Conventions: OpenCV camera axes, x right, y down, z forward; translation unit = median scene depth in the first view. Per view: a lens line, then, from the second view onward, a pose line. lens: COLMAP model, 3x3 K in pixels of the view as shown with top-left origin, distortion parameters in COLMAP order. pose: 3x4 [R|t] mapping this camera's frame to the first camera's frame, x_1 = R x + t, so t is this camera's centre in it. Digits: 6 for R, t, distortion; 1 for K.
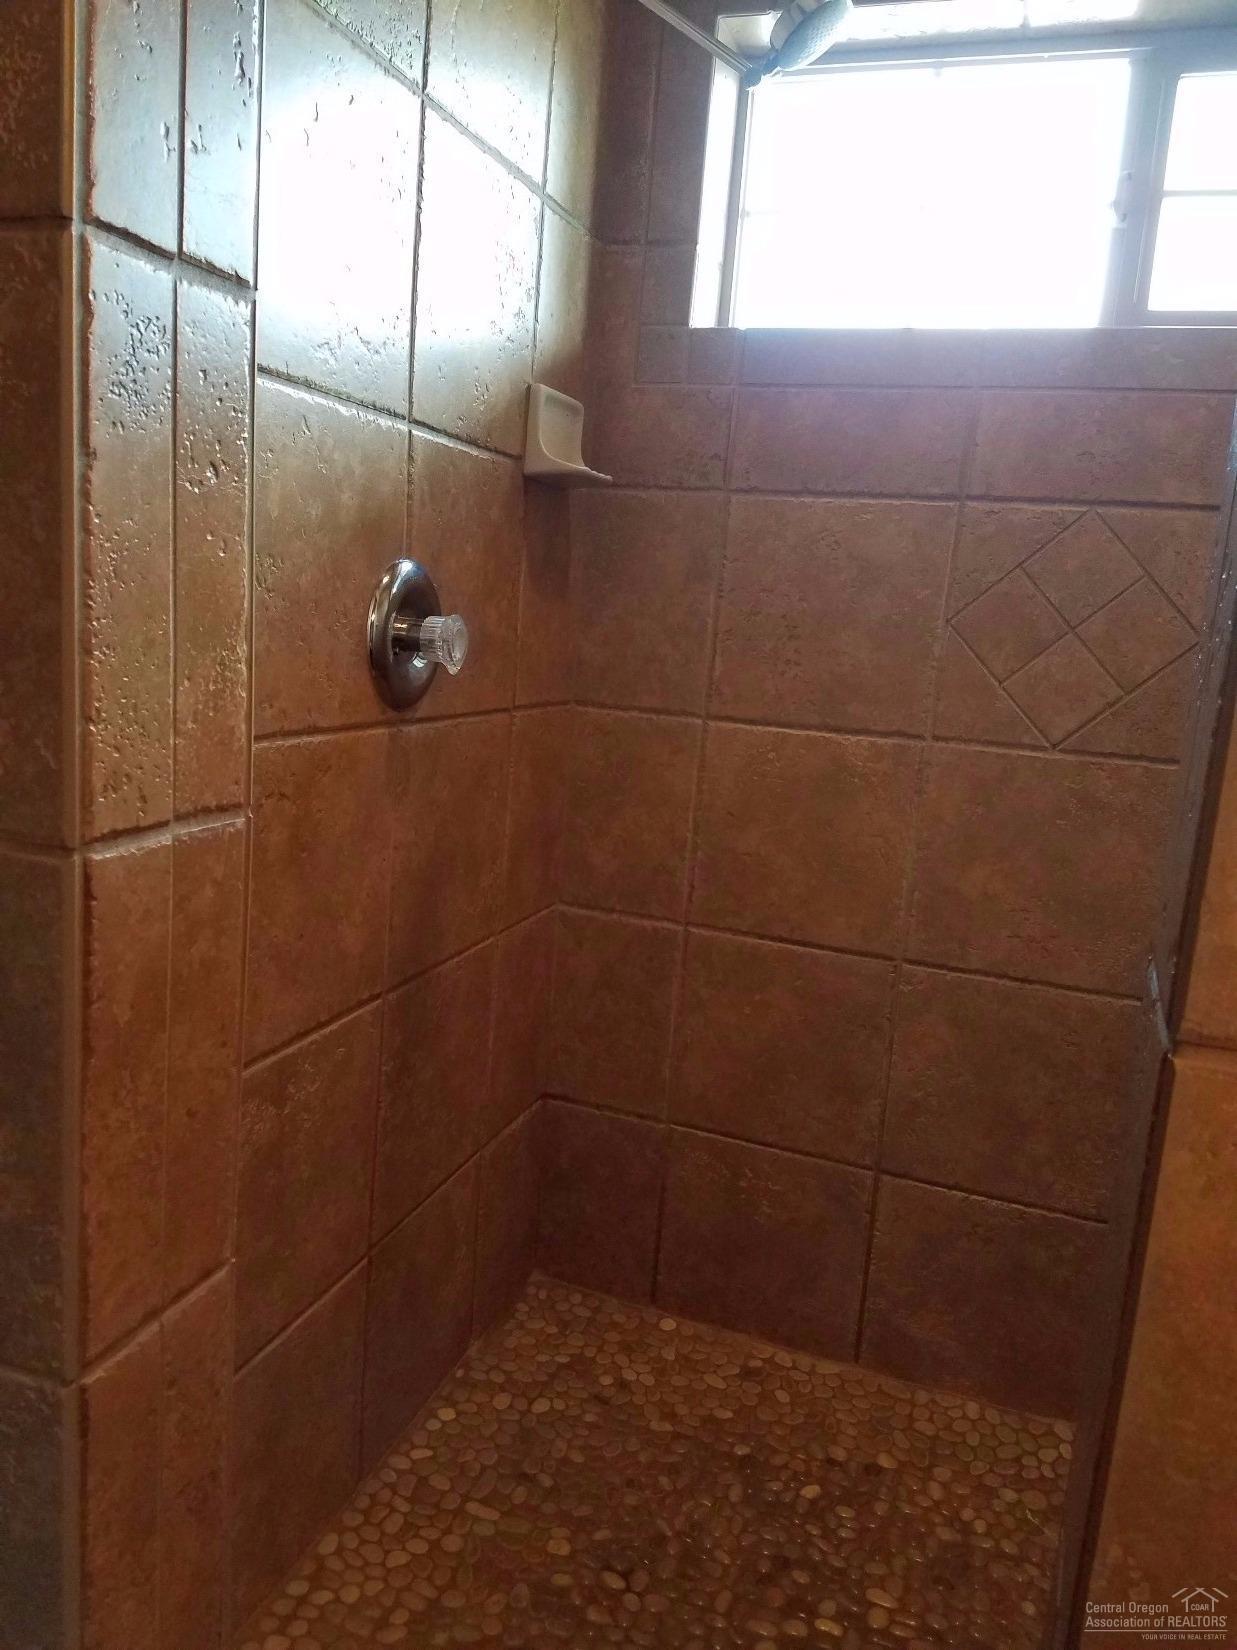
lens RADIAL K [[1246.2, 0, 616.2], [0, 1246.2, 840.2], [0, 0, 1]] dist [0.004830, -0.005722]
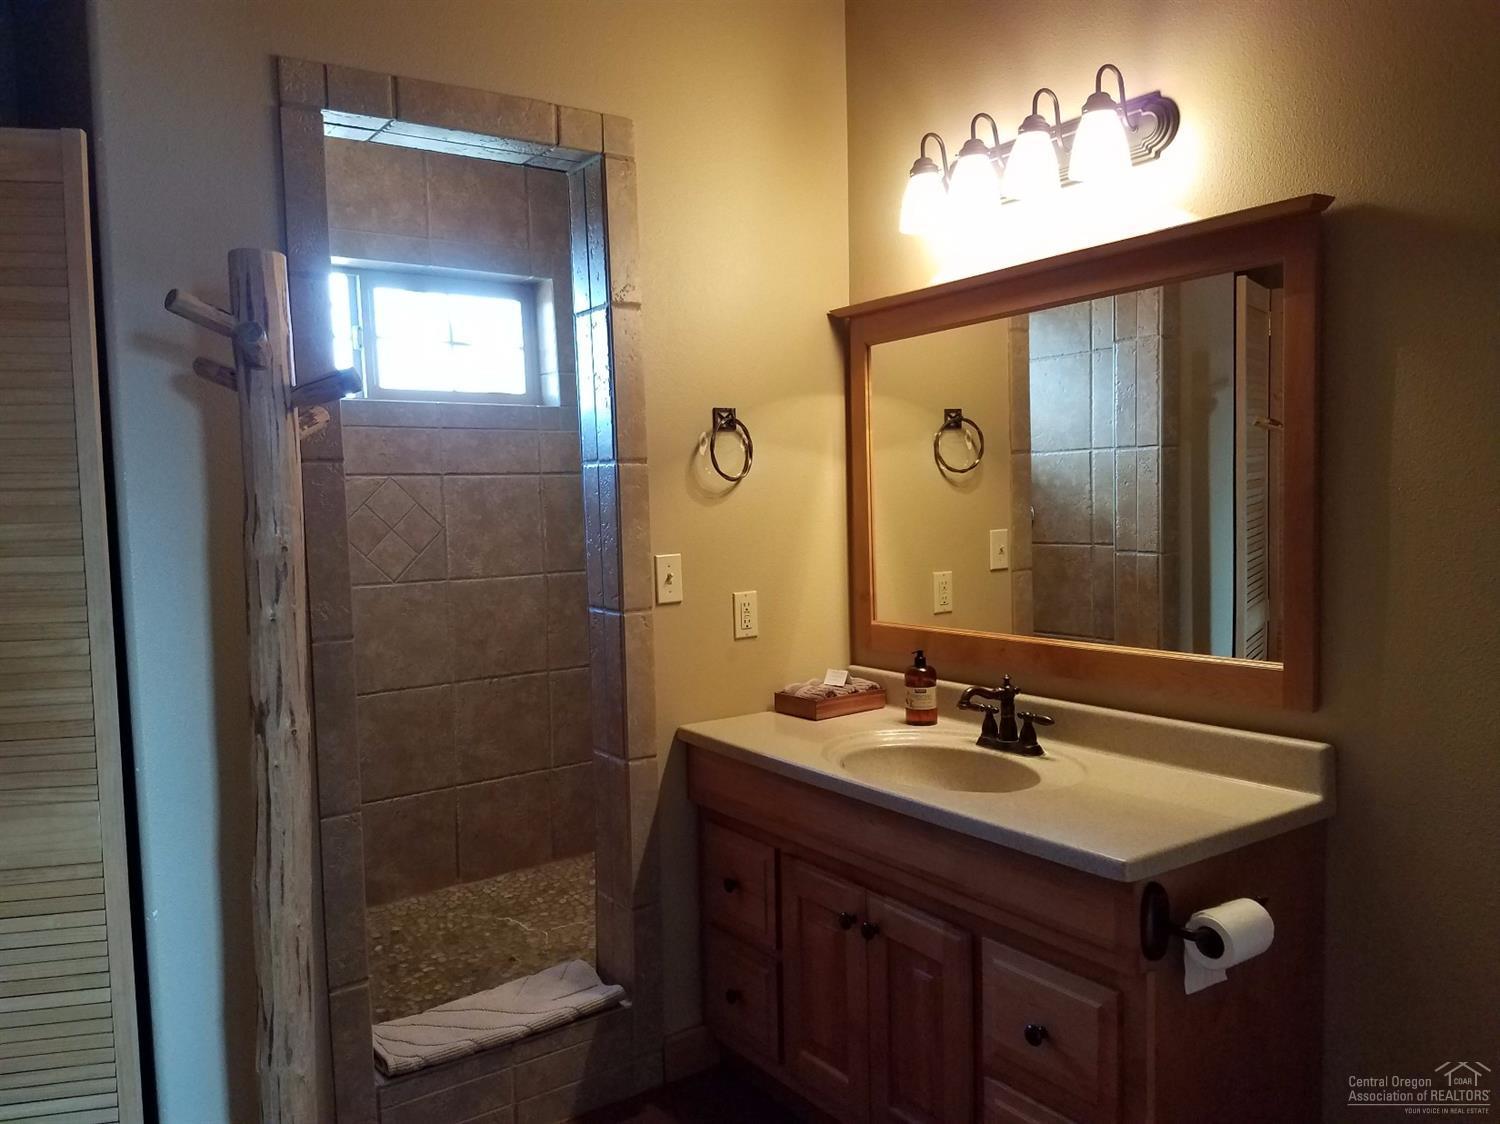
lens RADIAL K [[1132.9, 0, 750.3], [0, 1132.9, 565.1], [0, 0, 1]] dist [0.004830, -0.005722]
pose [[0.549722, -0.135014, 0.824364, -0.980242], [0.213673, 0.976749, 0.017485, -0.002149], [-0.807558, 0.166532, 0.565789, -0.678943]]
